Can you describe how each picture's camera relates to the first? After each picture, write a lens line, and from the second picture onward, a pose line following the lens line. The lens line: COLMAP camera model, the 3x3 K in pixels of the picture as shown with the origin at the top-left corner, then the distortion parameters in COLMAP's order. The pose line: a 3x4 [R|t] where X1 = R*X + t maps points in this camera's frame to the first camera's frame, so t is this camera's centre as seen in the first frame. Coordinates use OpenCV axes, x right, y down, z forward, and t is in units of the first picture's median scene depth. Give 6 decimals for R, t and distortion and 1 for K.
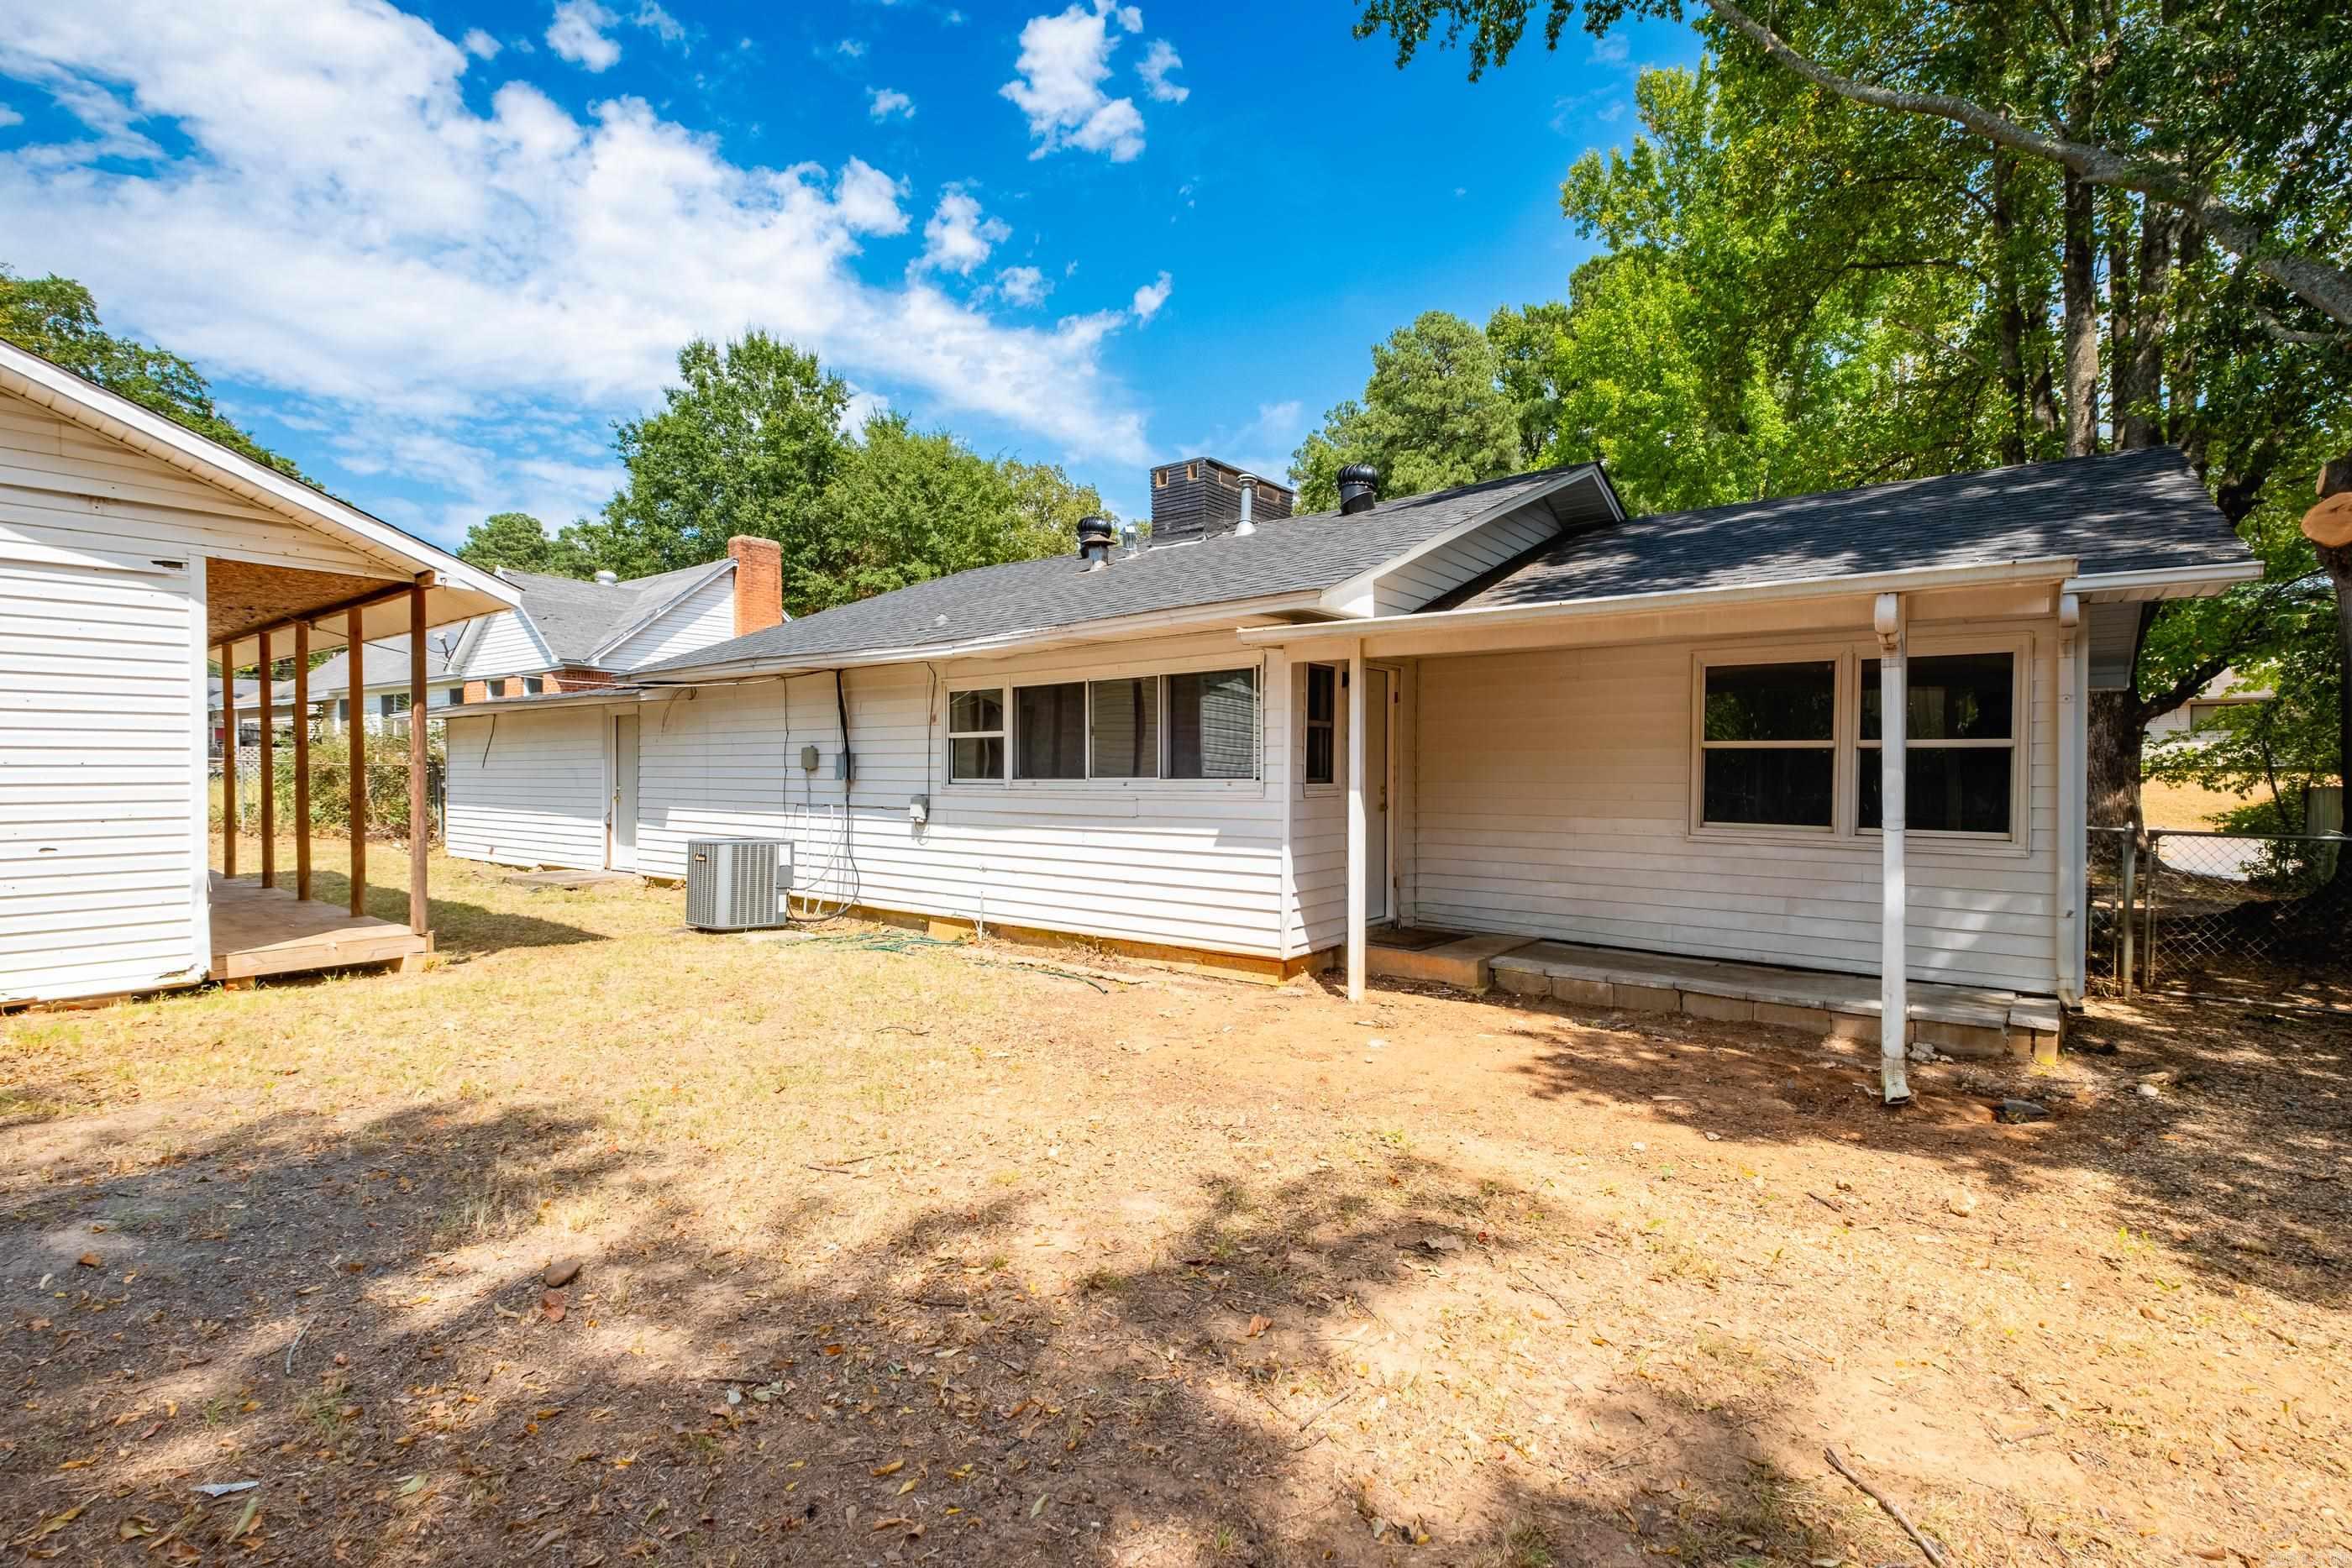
lens RADIAL K [[1074.9, 0, 1189.9], [0, 1074.9, 791.1], [0, 0, 1]] dist [0.006824, -0.002803]
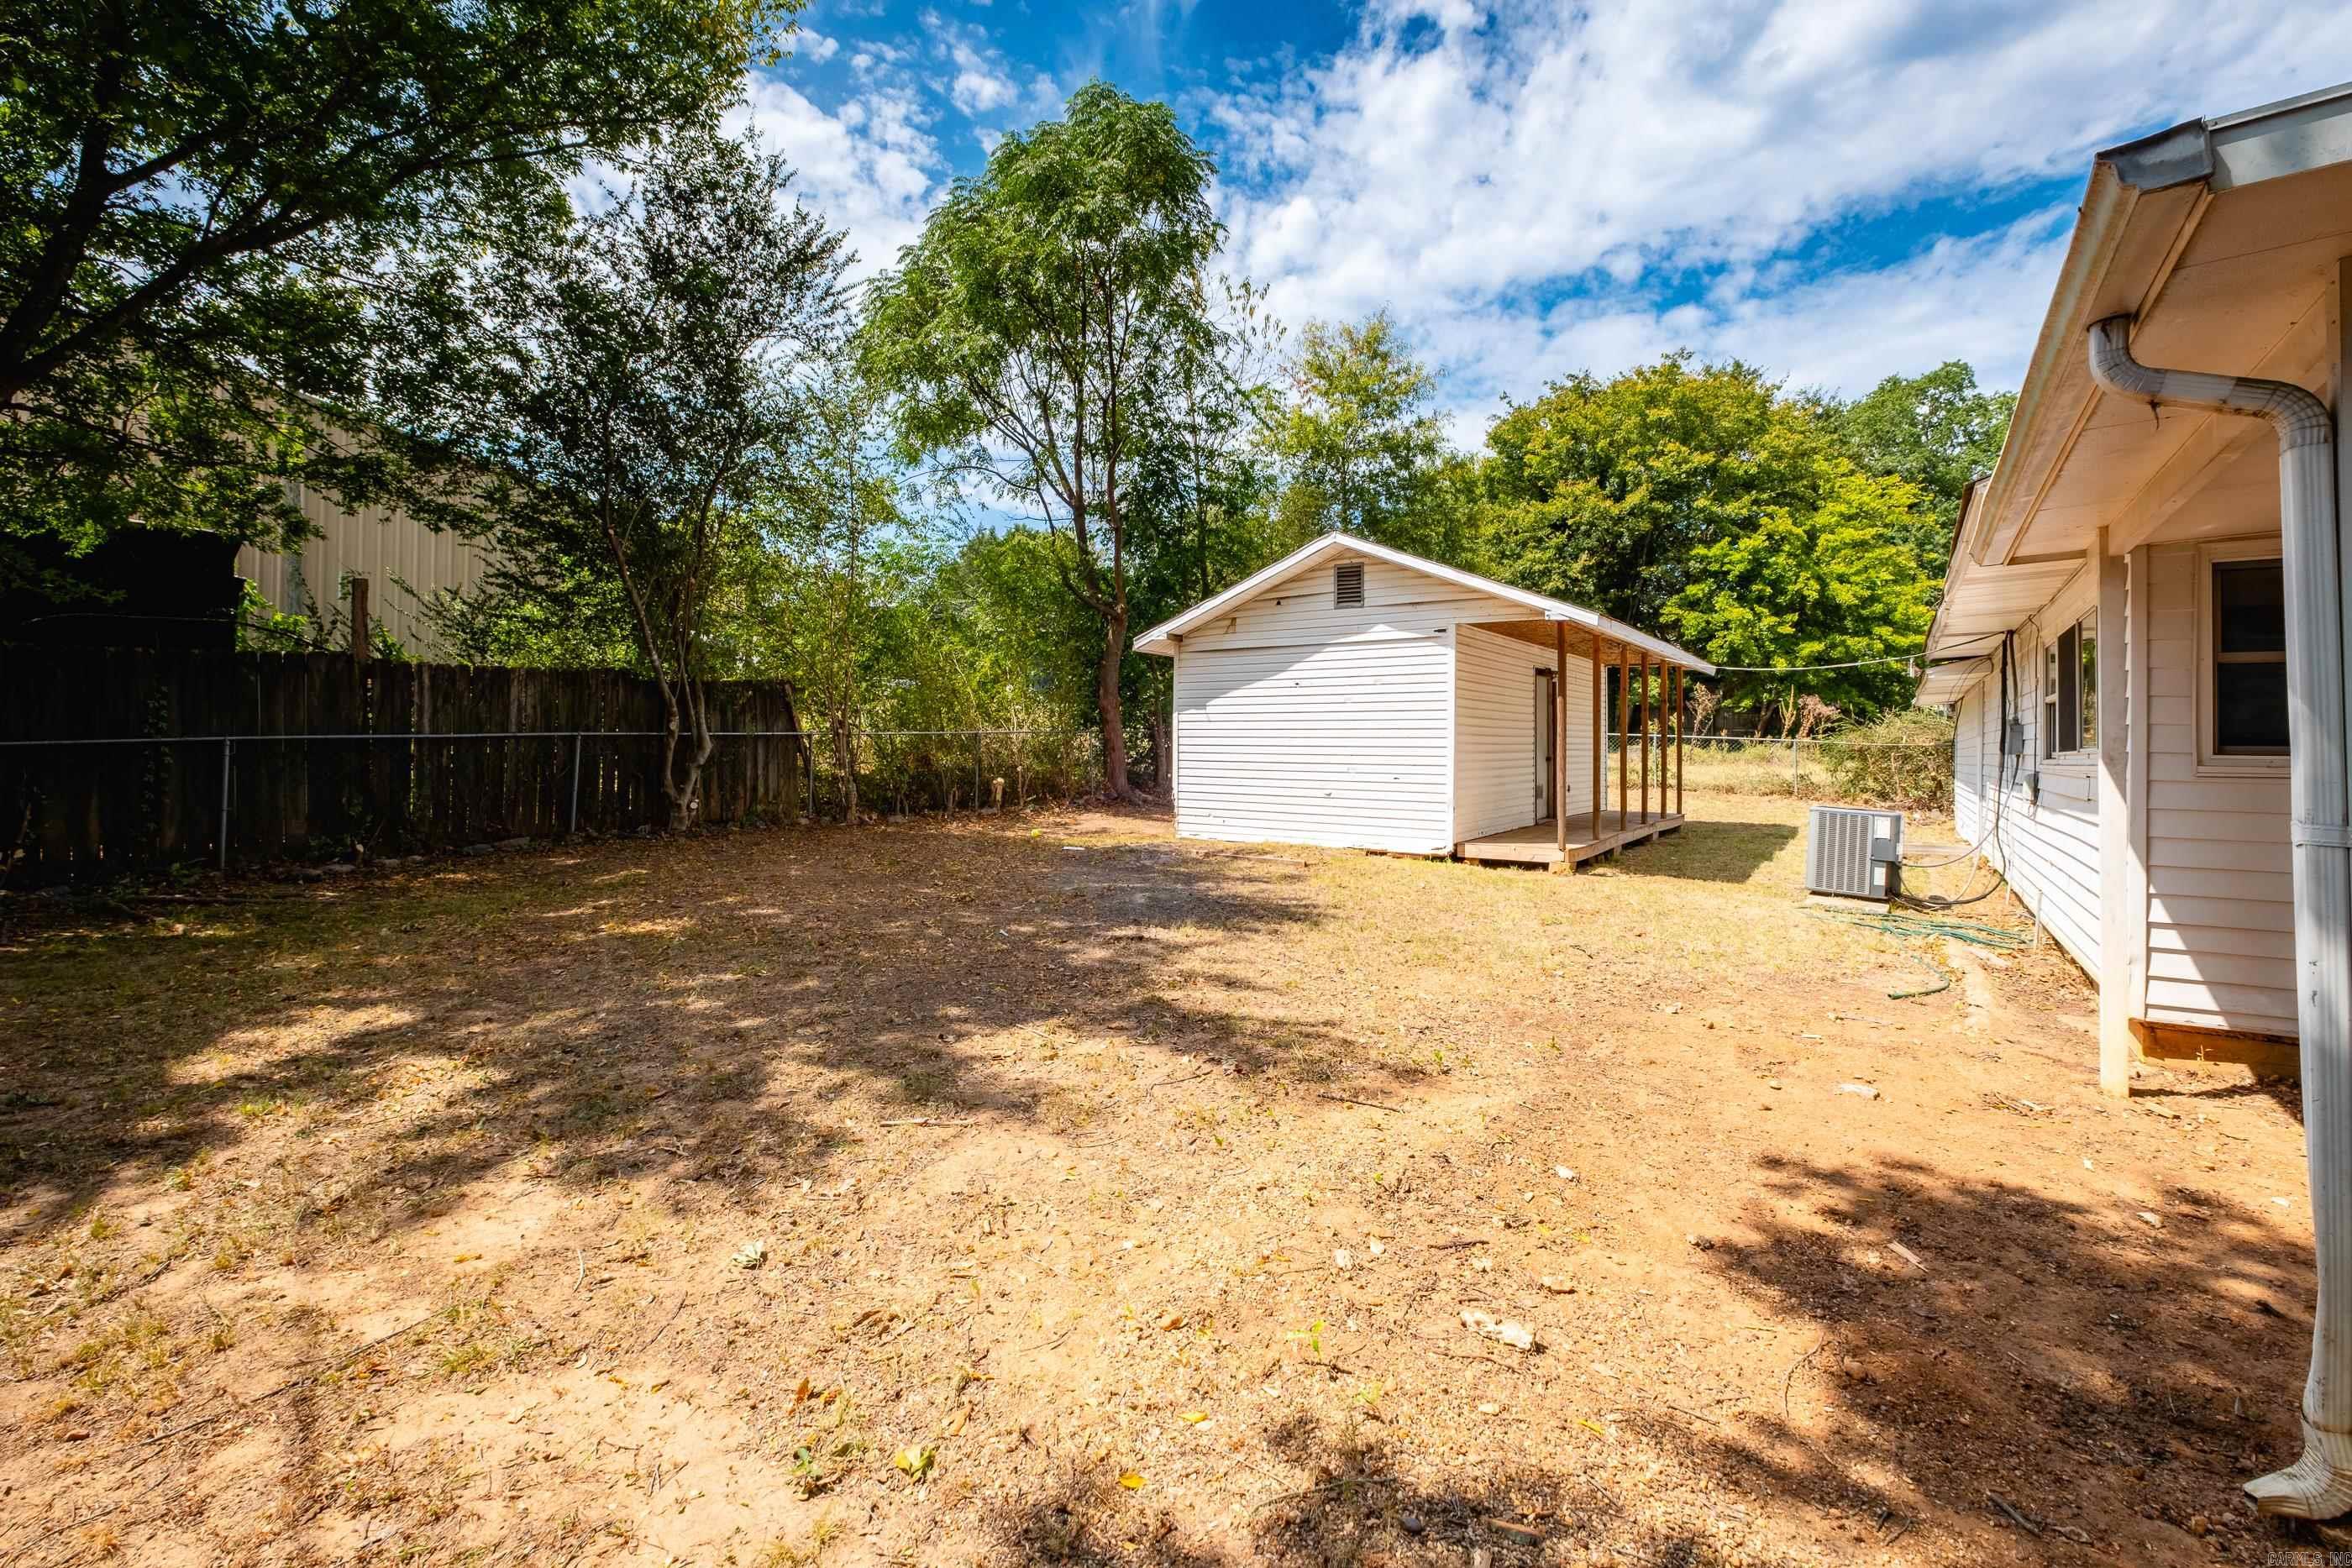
lens RADIAL K [[1019.2, 0, 1177.9], [0, 1019.2, 736.3], [0, 0, 1]] dist [0.009685, -0.005679]
pose [[0.065851, -0.010113, -0.997778, 0.563286], [-0.030516, 0.999461, -0.012144, 0.006570], [0.997363, 0.031247, 0.065507, 0.302996]]
